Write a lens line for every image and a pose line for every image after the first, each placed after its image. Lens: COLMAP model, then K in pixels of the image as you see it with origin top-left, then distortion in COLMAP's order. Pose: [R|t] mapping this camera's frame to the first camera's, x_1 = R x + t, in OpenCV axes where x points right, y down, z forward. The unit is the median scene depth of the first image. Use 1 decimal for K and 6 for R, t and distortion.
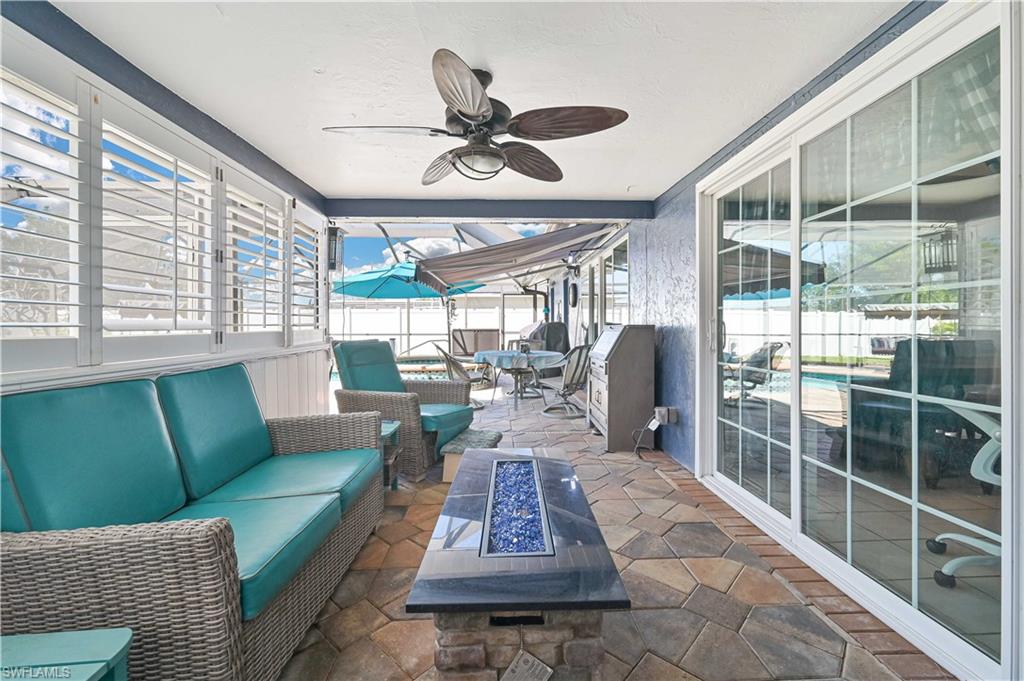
lens RADIAL K [[458.5, 0, 515.4], [0, 458.5, 333.3], [0, 0, 1]] dist [0.002104, 0.000391]
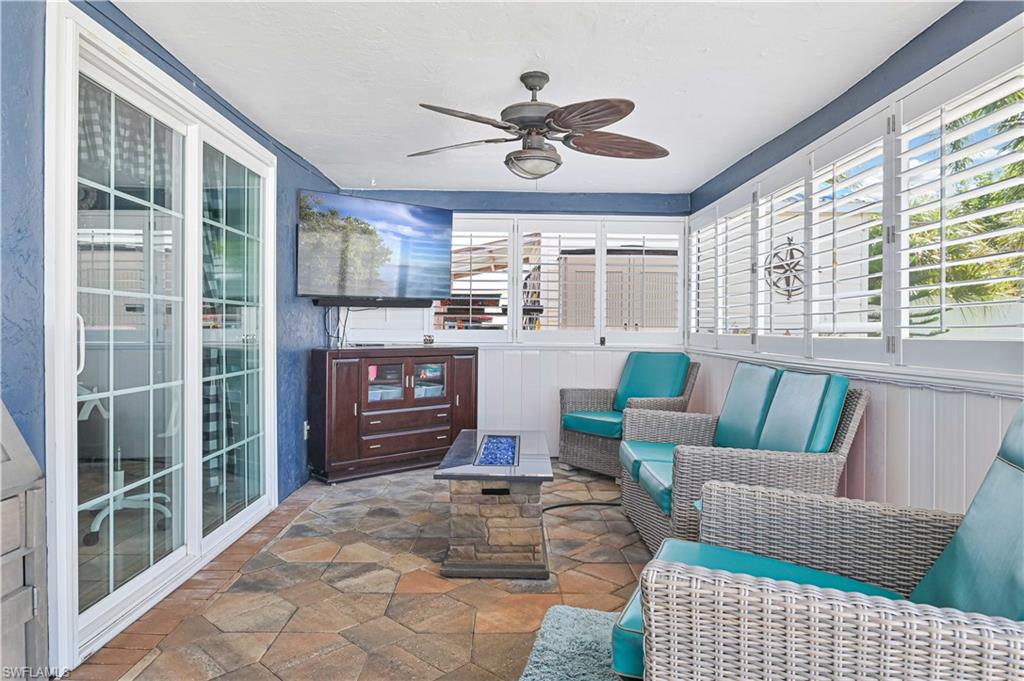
lens RADIAL K [[650.1, 0, 511.9], [0, 650.1, 337.2], [0, 0, 1]] dist [0.000208, 0.000123]
pose [[-0.999798, -0.003132, 0.019851, -0.063046], [-0.002705, 0.999765, 0.021509, -0.026804], [-0.019914, 0.021451, -0.999572, 2.367016]]
